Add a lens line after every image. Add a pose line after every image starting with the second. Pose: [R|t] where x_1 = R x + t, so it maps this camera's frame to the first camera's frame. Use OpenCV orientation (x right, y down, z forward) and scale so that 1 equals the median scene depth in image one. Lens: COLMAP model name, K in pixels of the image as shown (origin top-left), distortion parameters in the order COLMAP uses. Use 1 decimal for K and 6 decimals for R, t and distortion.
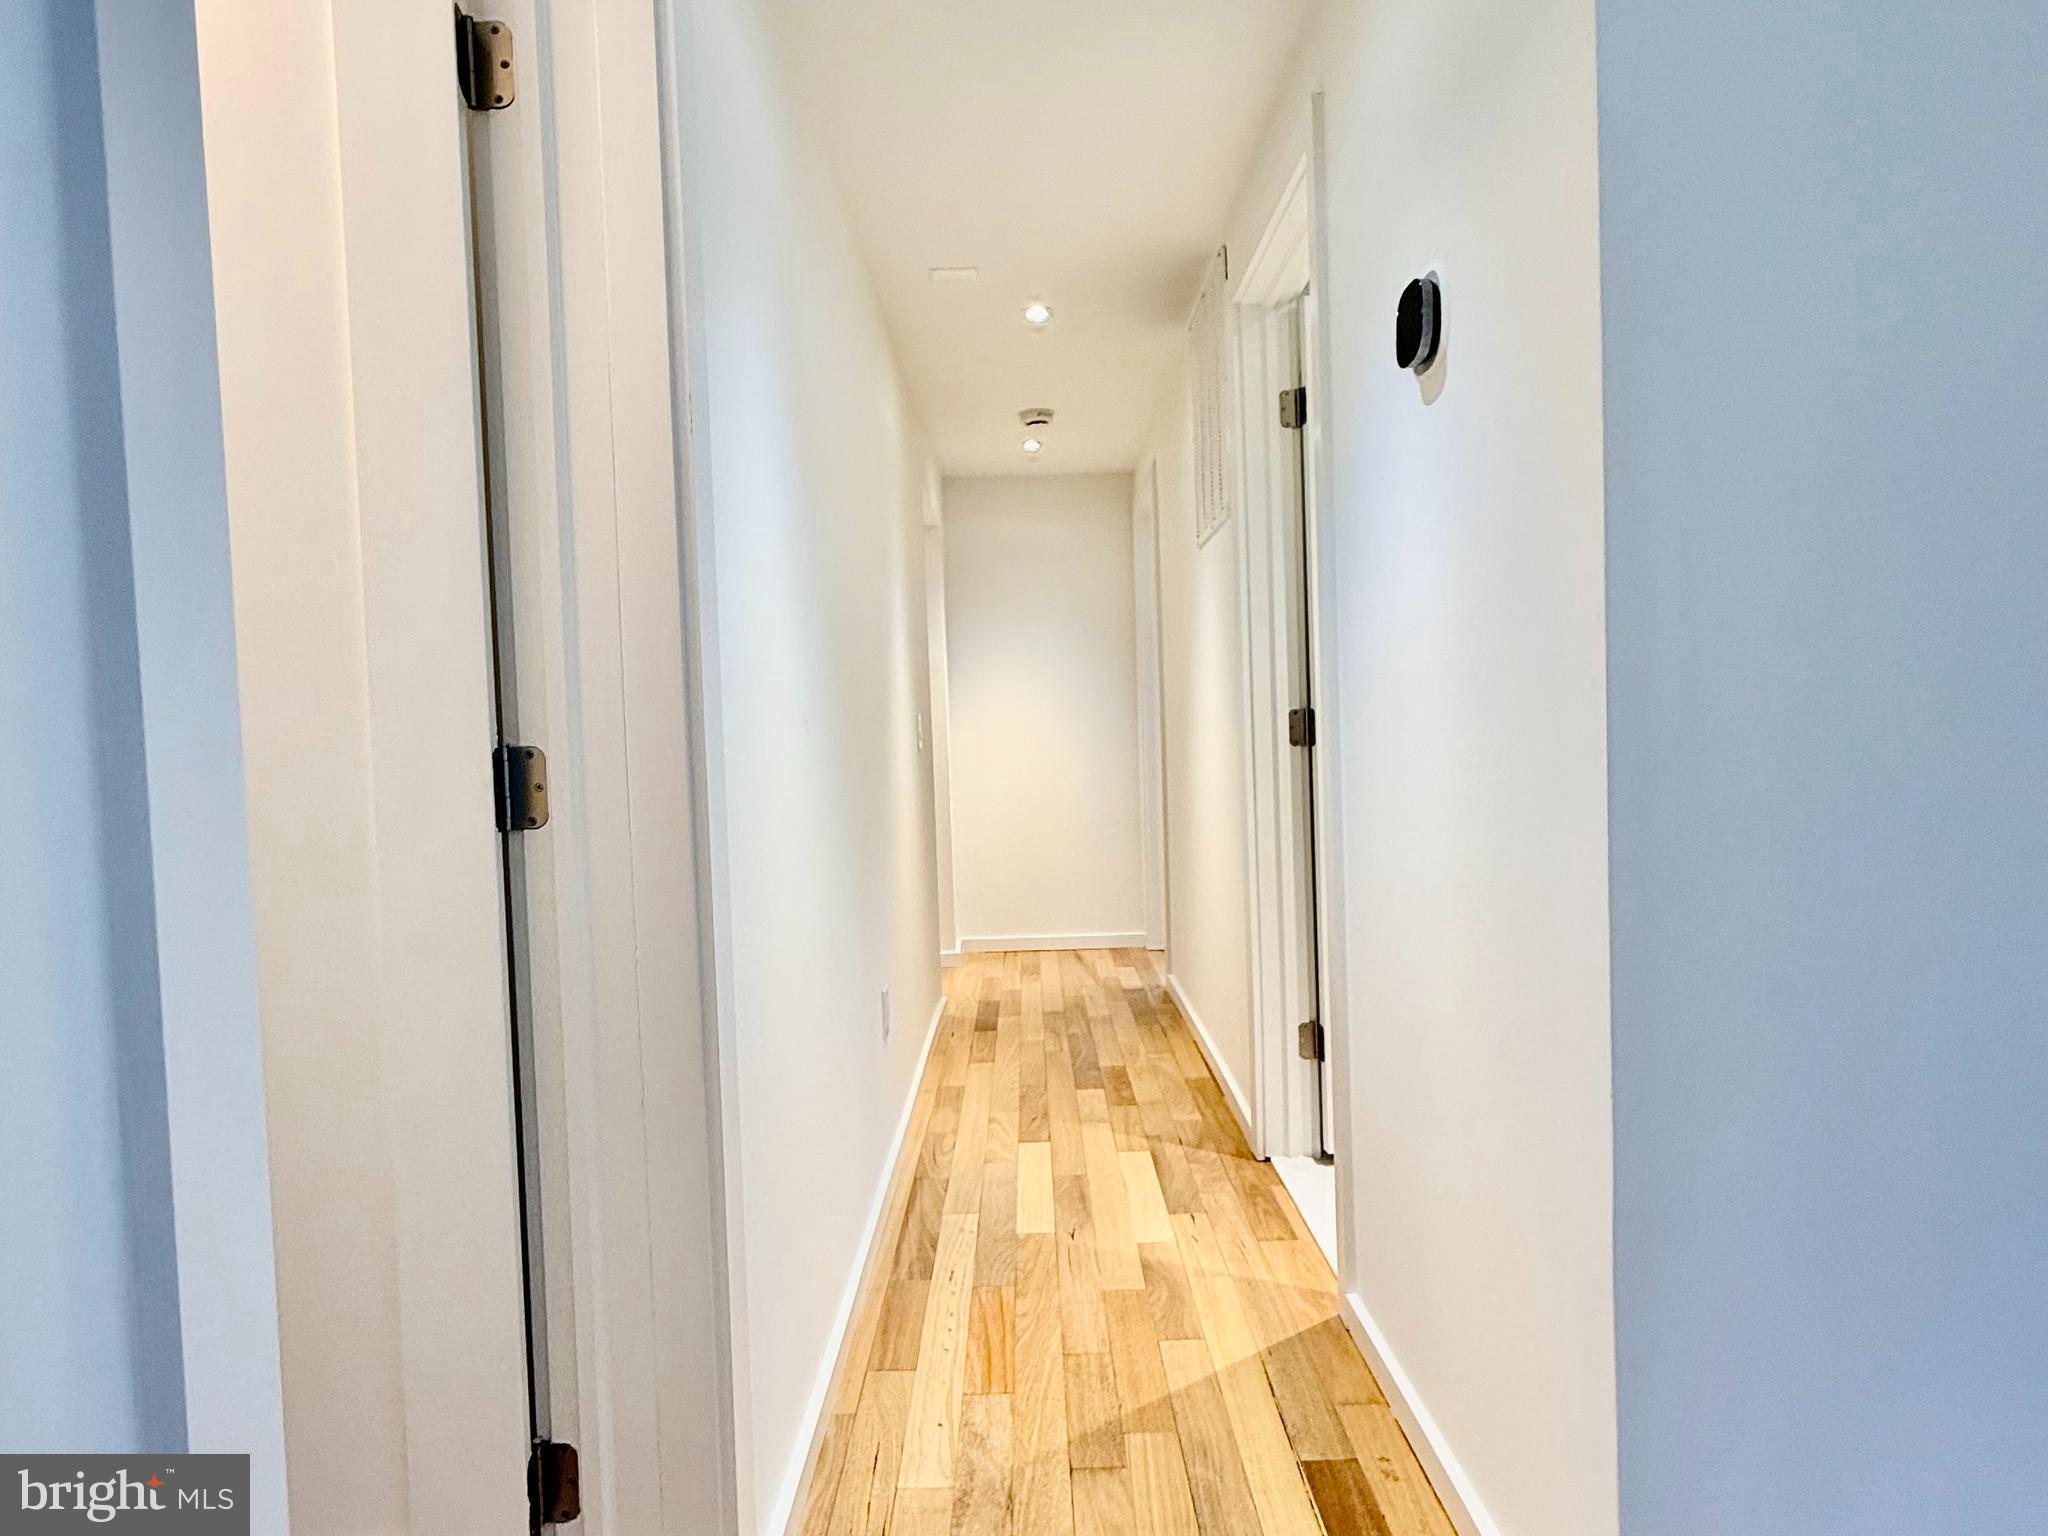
lens RADIAL K [[1224.6, 0, 1024.0], [0, 1224.6, 768.0], [0, 0, 1]] dist [0.002873, -0.001242]
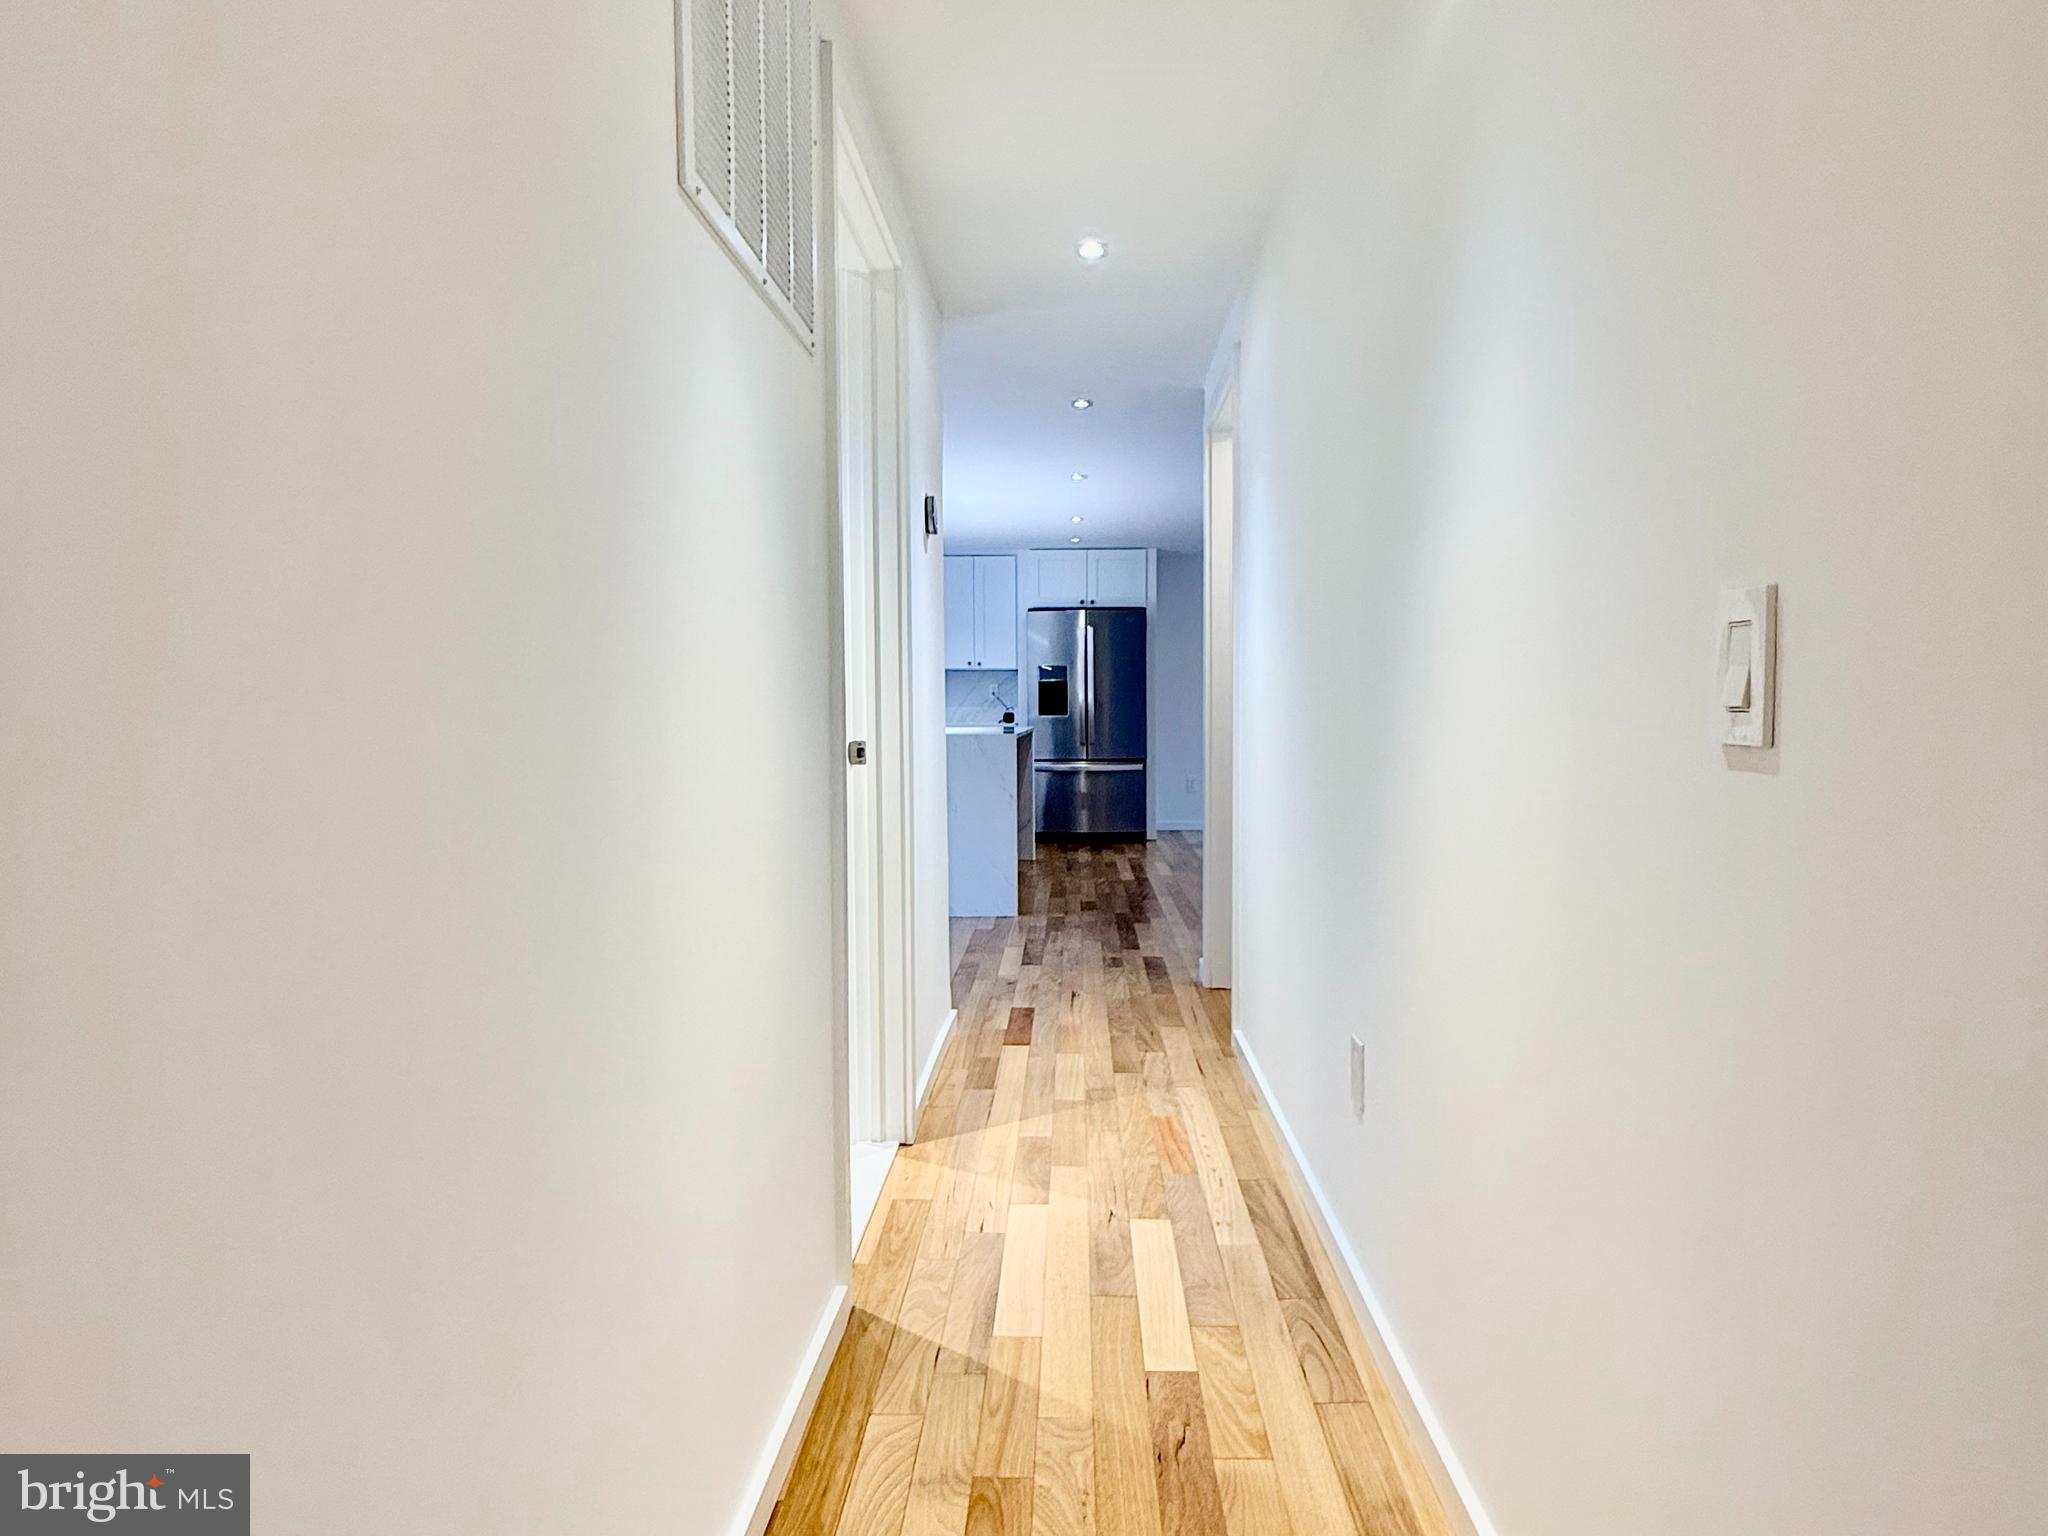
lens RADIAL K [[1224.6, 0, 1024.0], [0, 1224.6, 768.0], [0, 0, 1]] dist [0.002873, -0.001242]
pose [[-0.998504, 0.035701, 0.041416, 0.057169], [0.039008, 0.995867, 0.082014, -0.058353], [-0.038317, 0.083507, -0.995770, 1.985847]]
